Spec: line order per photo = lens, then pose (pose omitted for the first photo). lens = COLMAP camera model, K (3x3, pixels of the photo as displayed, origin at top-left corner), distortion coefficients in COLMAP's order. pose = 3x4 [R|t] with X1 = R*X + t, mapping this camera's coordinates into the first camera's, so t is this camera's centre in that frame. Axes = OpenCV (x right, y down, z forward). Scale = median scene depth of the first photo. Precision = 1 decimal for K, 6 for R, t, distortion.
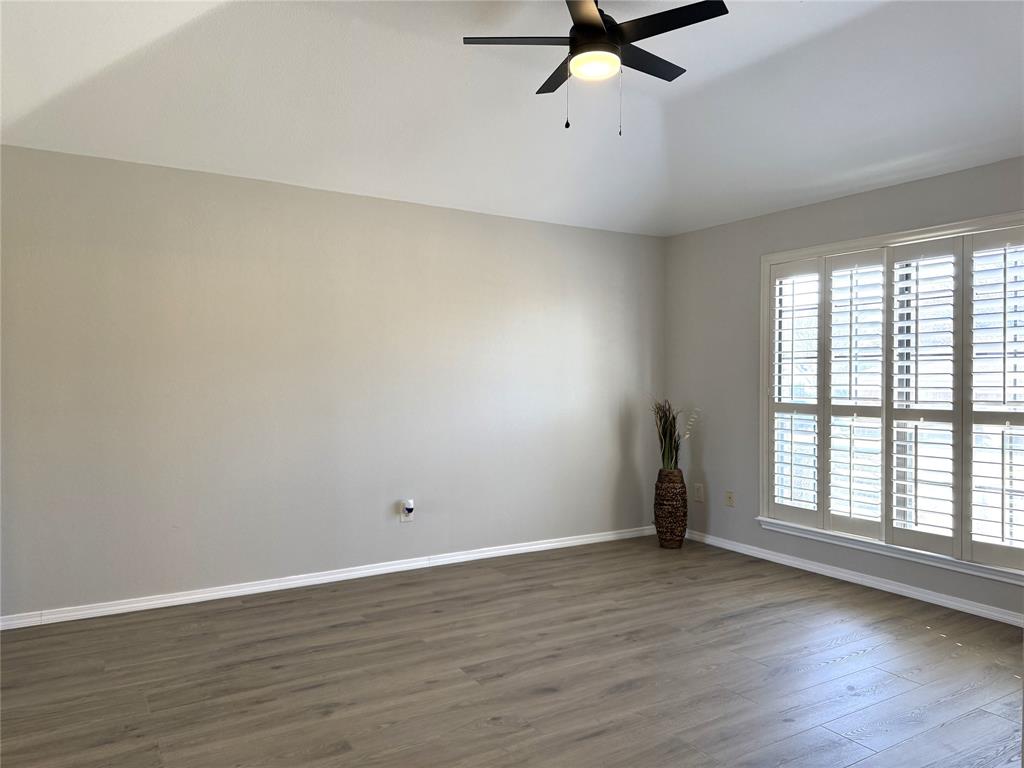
lens RADIAL K [[722.4, 0, 514.6], [0, 722.4, 385.9], [0, 0, 1]] dist [0.092279, -0.128975]
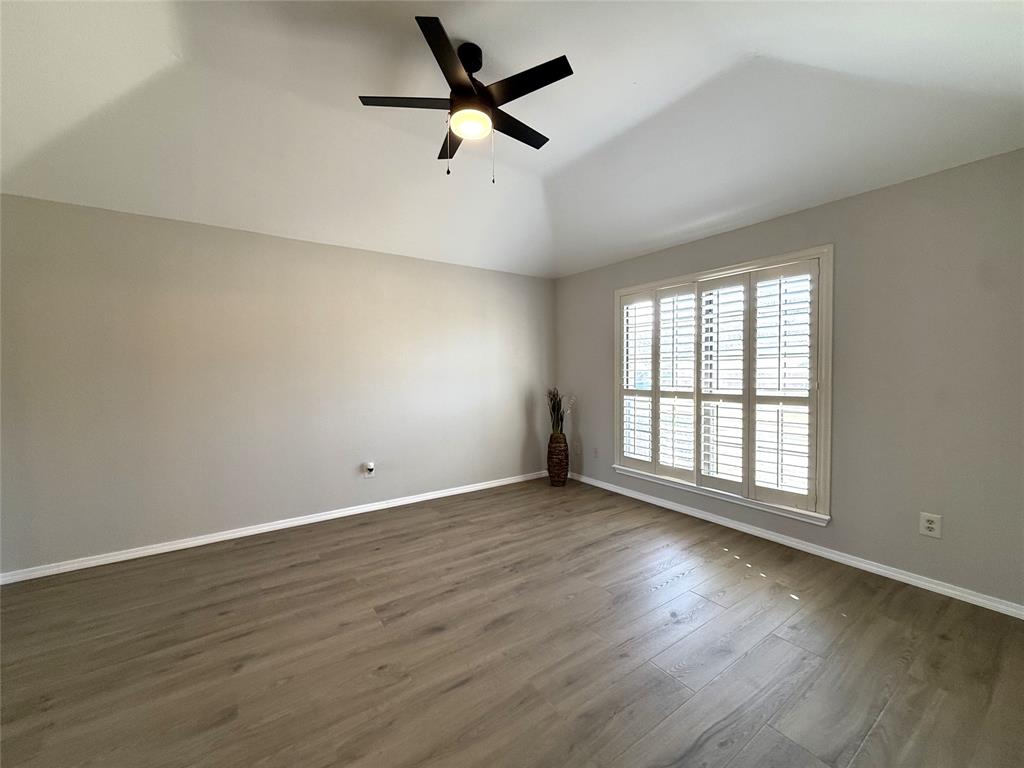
lens RADIAL K [[406.7, 0, 512.3], [0, 406.7, 386.5], [0, 0, 1]] dist [0.005818, -0.000072]
pose [[0.998444, -0.014879, 0.053738, 0.104299], [0.013371, 0.999510, 0.028301, -0.010961], [-0.054133, -0.027539, 0.998154, 0.227529]]
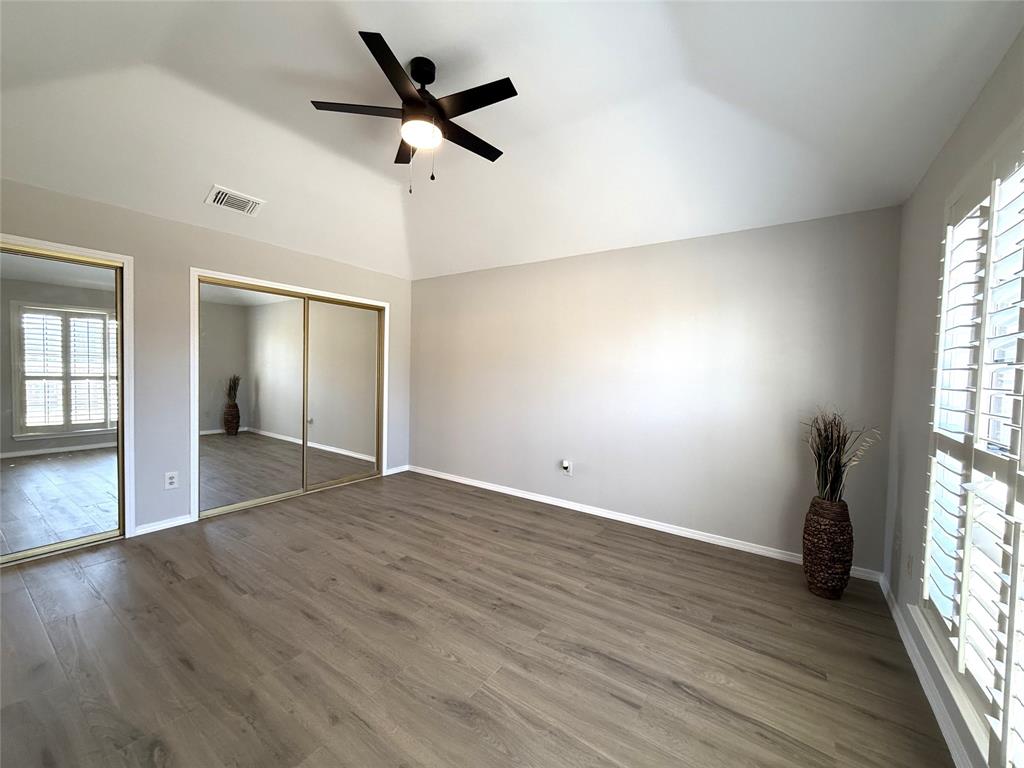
lens RADIAL K [[407.4, 0, 515.7], [0, 407.4, 383.5], [0, 0, 1]] dist [0.005693, -0.000012]
pose [[0.402270, 0.035655, -0.914827, 0.651020], [-0.031530, 0.999188, 0.025079, -0.019024], [0.914978, 0.018756, 0.403067, 0.663725]]
